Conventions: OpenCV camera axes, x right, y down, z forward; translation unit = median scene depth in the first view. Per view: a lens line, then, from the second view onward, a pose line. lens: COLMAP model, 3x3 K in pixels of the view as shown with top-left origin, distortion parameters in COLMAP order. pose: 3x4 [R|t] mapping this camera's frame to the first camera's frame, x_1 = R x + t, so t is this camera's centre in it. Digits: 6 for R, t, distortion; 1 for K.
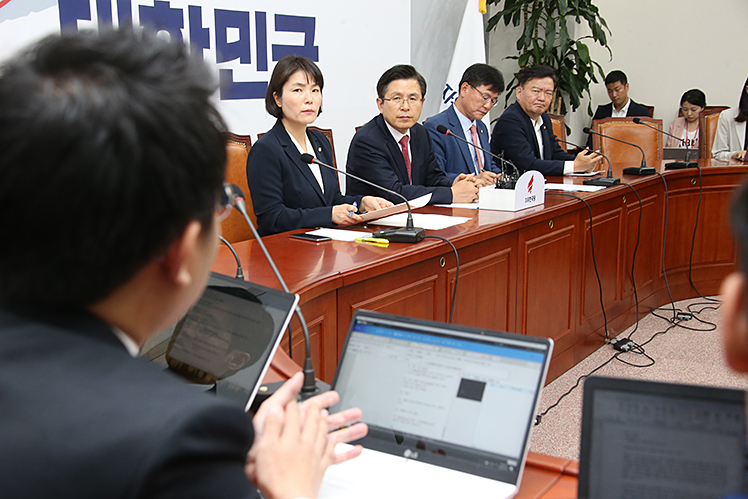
lens RADIAL K [[1006.8, 0, 374.0], [0, 1006.8, 249.5], [0, 0, 1]] dist [0.012584, 0.061064]
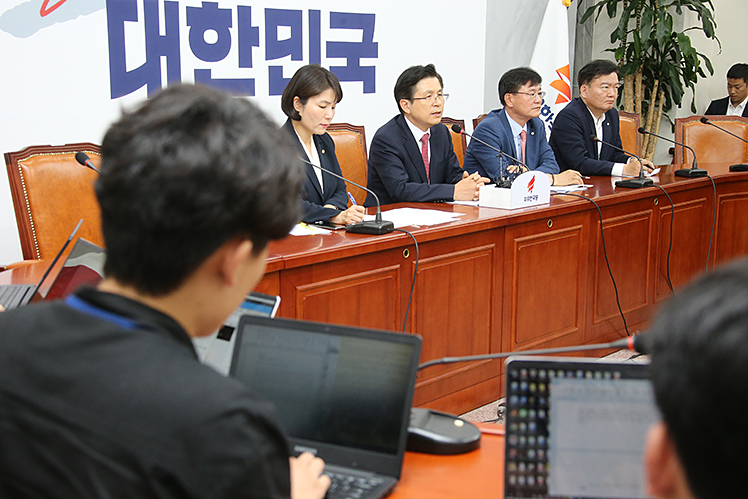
lens RADIAL K [[1109.6, 0, 374.0], [0, 1109.6, 249.5], [0, 0, 1]] dist [0.061534, 0.048893]
pose [[0.987950, 0.033742, -0.151053, 0.135715], [-0.033801, 0.999426, 0.002182, 0.004364], [0.151040, 0.002950, 0.988523, -0.120972]]
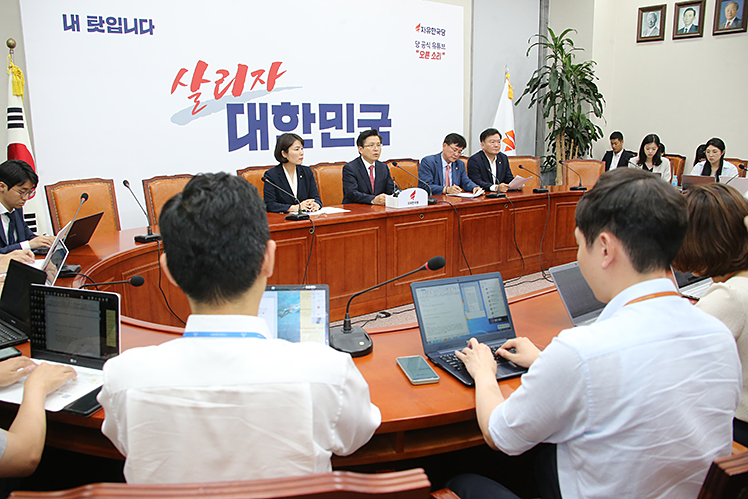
lens RADIAL K [[579.6, 0, 374.0], [0, 579.6, 249.5], [0, 0, 1]] dist [-0.232012, 0.136946]
pose [[0.920831, 0.073719, -0.382931, 0.409234], [-0.056886, 0.996858, 0.055115, -0.013999], [0.385791, -0.028969, 0.922131, -0.032329]]
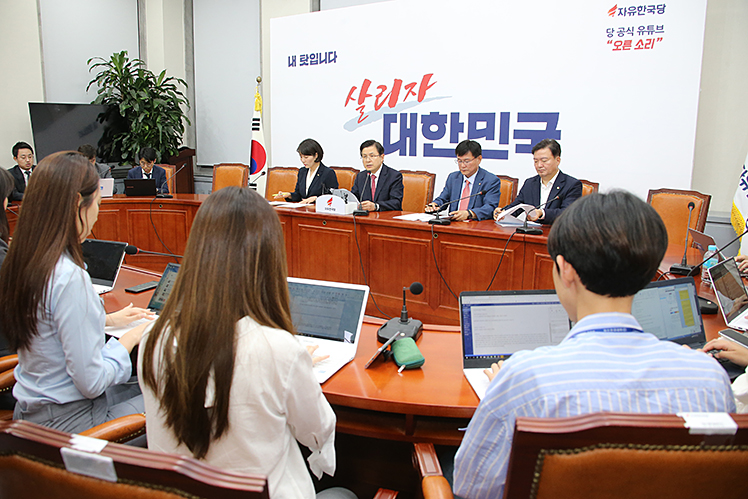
lens RADIAL K [[579.6, 0, 374.0], [0, 579.6, 249.5], [0, 0, 1]] dist [-0.232012, 0.136946]
pose [[-0.076324, 0.184899, -0.979789, 1.002251], [-0.174820, 0.964952, 0.195717, -0.165657], [0.981638, 0.186225, -0.041325, 0.913091]]
